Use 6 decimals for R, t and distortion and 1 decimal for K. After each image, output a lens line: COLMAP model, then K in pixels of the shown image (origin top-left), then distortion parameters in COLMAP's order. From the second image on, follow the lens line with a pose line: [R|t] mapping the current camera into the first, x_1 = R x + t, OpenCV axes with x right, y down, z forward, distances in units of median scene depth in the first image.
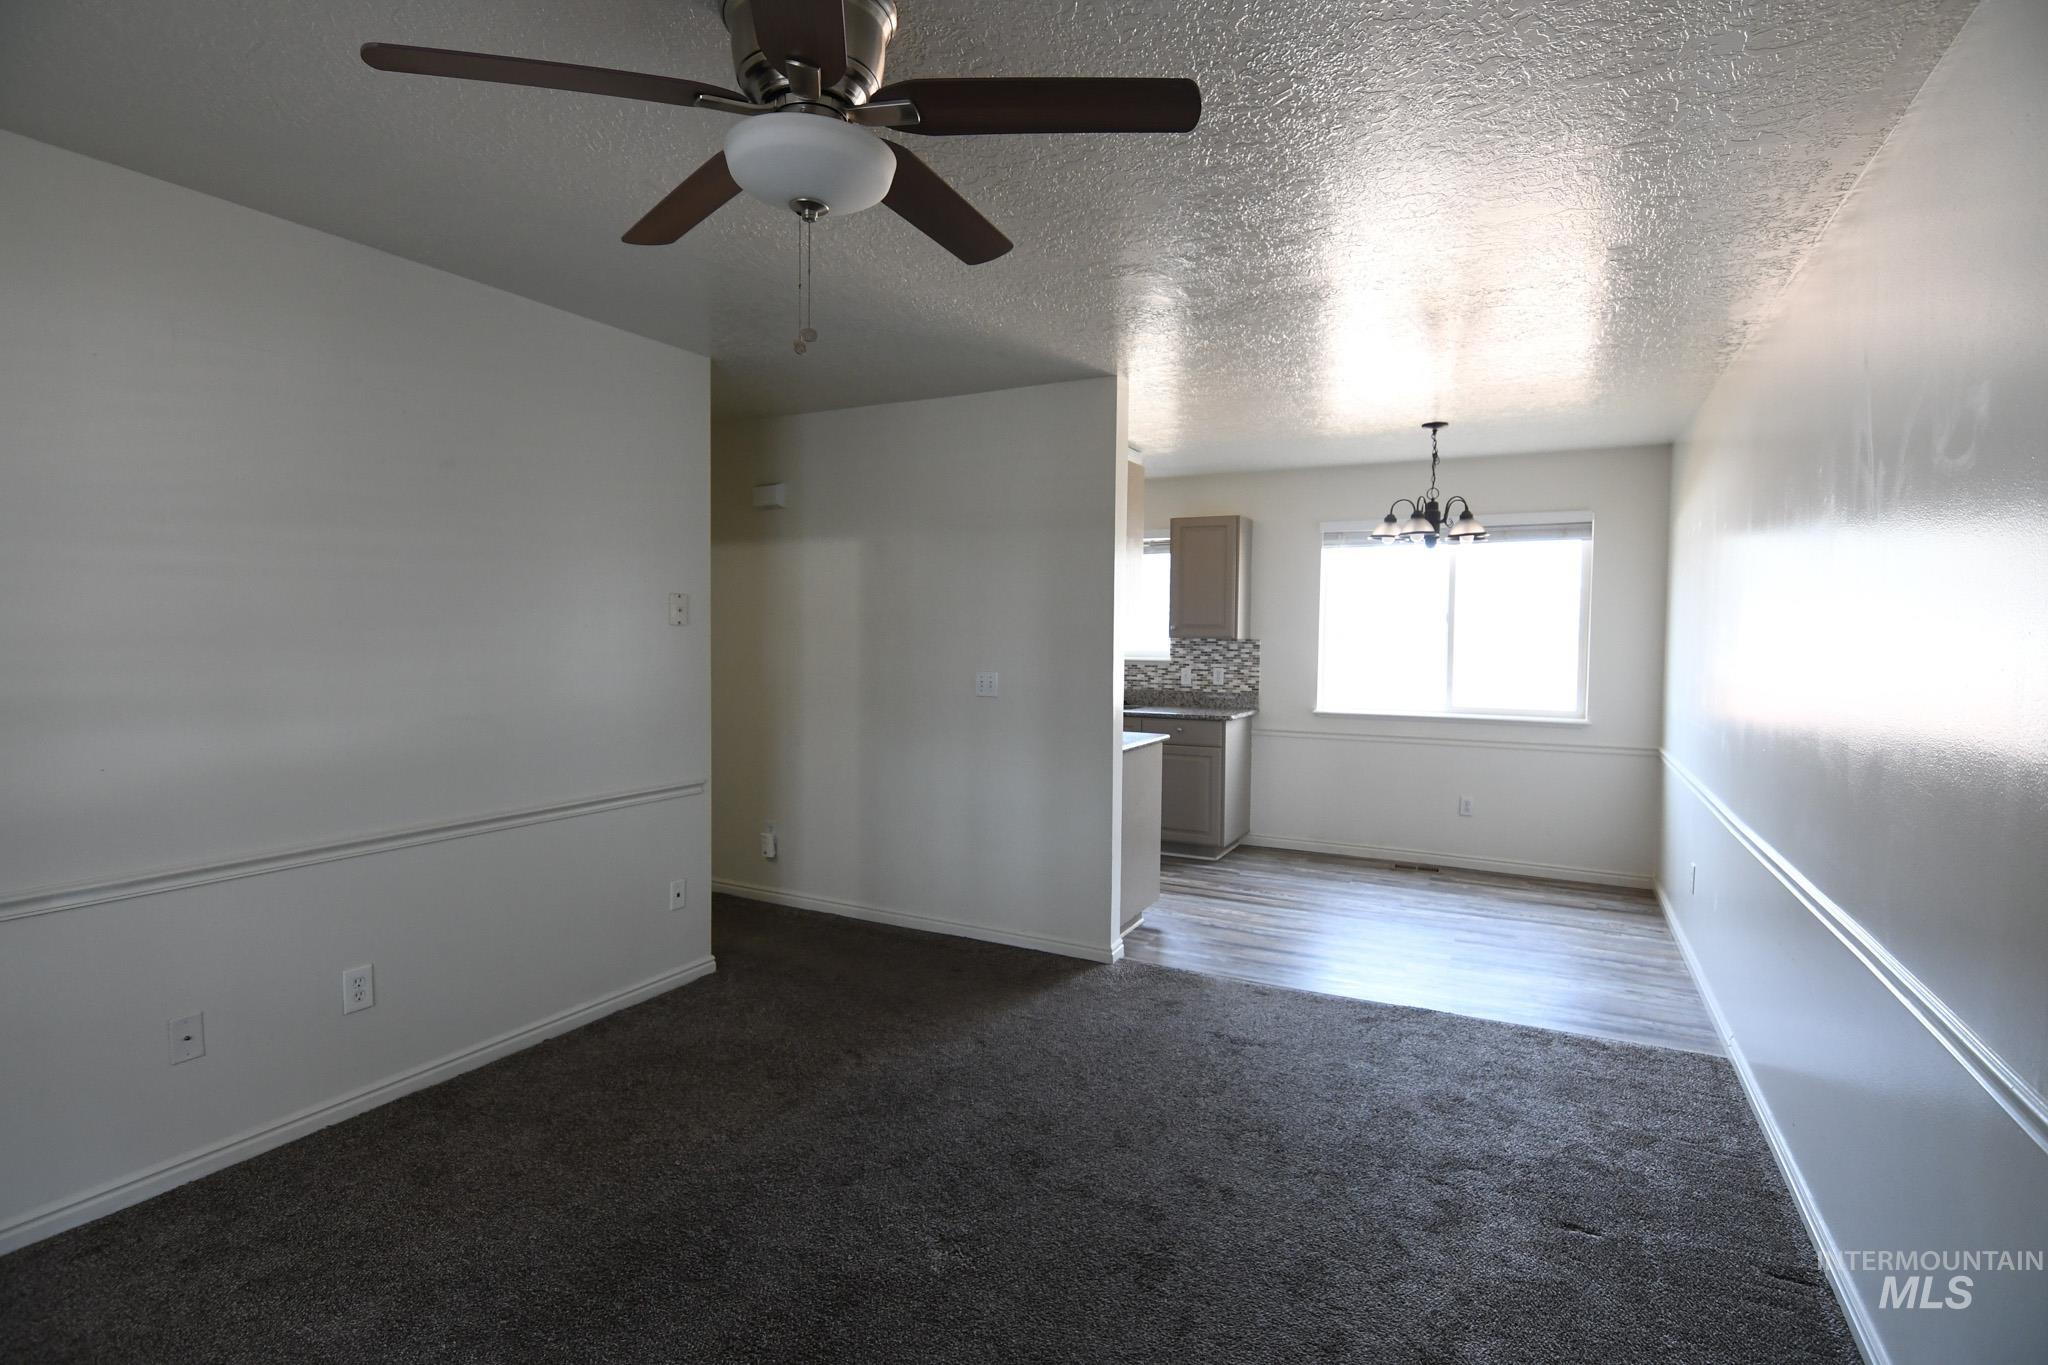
lens RADIAL K [[996.5, 0, 1021.6], [0, 996.5, 677.9], [0, 0, 1]] dist [-0.012952, -0.007525]
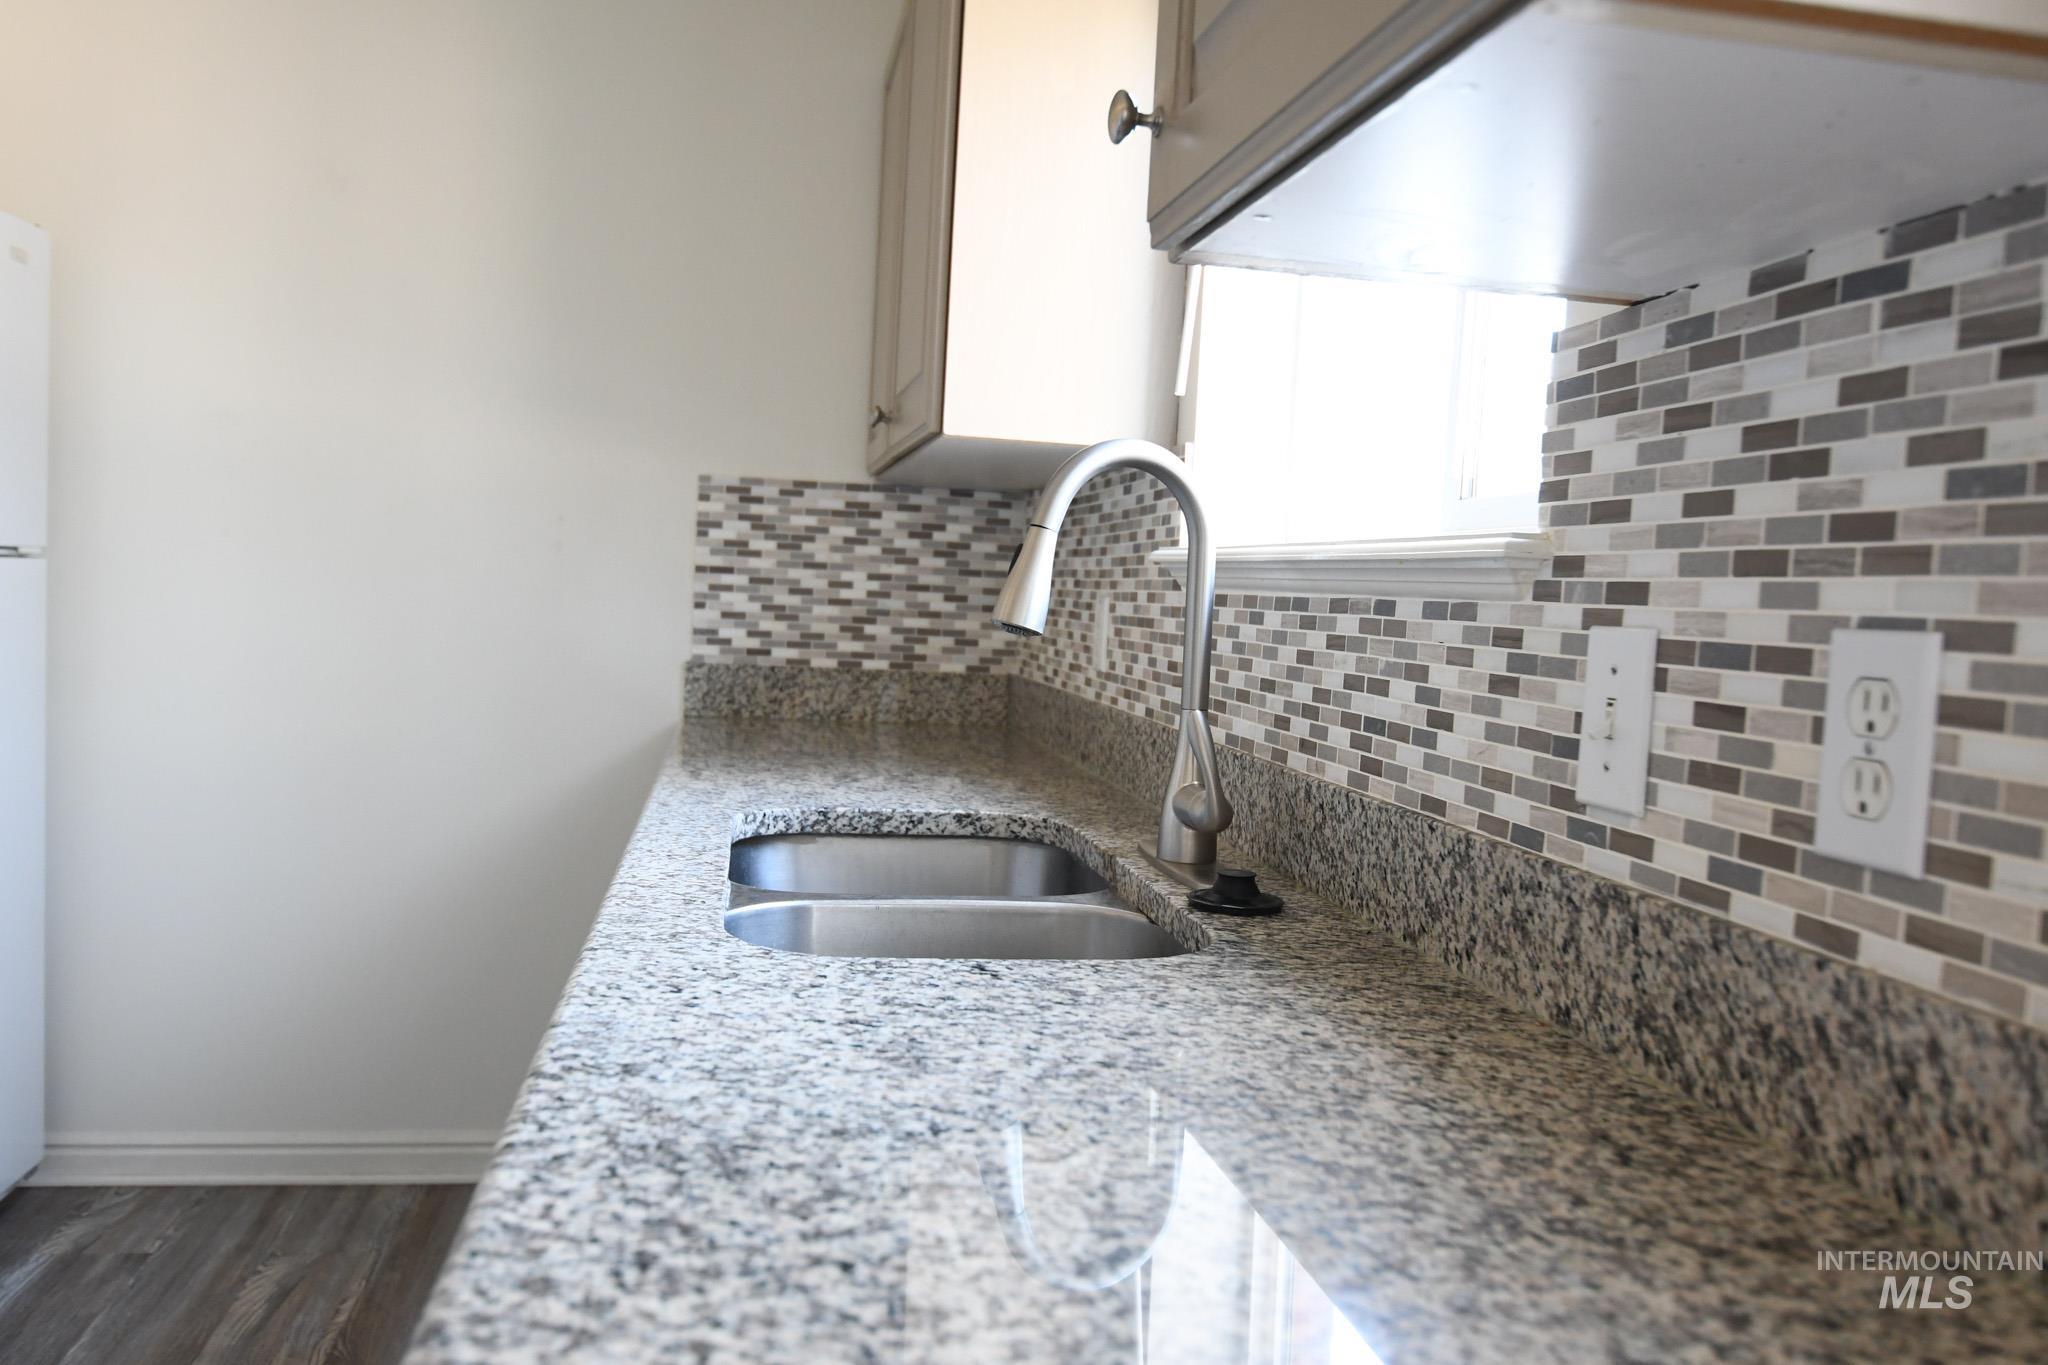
lens RADIAL K [[1550.2, 0, 1025.4], [0, 1550.2, 676.8], [0, 0, 1]] dist [0.003122, -0.010949]
pose [[0.616408, 0.067033, -0.784569, 0.249828], [-0.082738, 0.996368, 0.020125, -0.003927], [0.783068, 0.052508, 0.619715, 0.893174]]
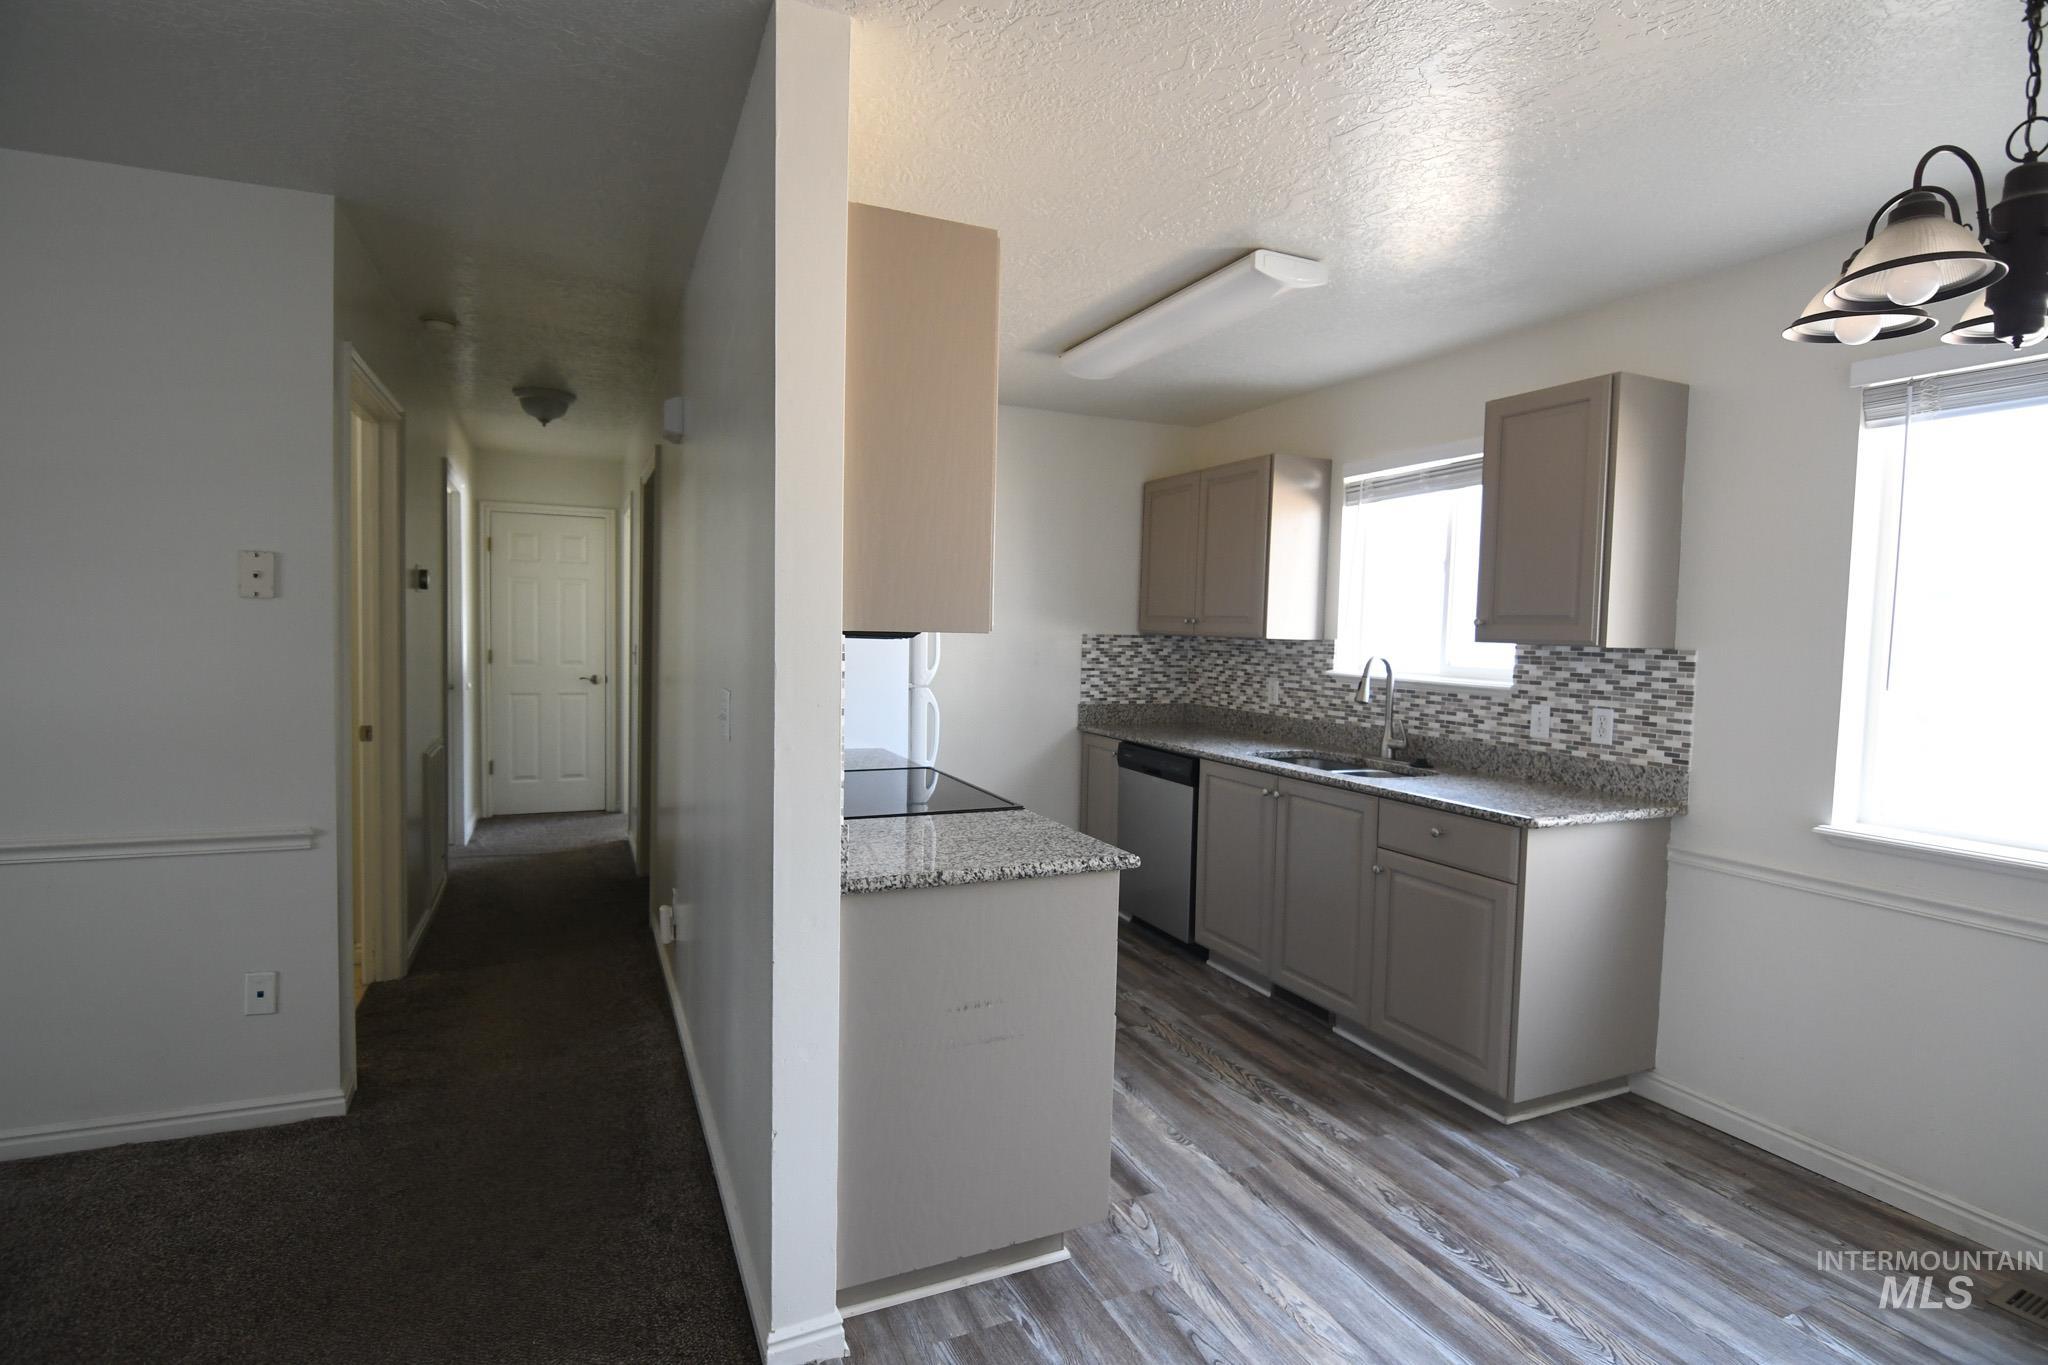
lens RADIAL K [[996.5, 0, 1013.5], [0, 996.5, 677.6], [0, 0, 1]] dist [-0.012952, -0.007525]
pose [[0.782842, 0.041749, -0.620818, 0.273439], [-0.045915, 0.998902, 0.009275, -0.016543], [0.620524, 0.021244, 0.783900, 0.459122]]
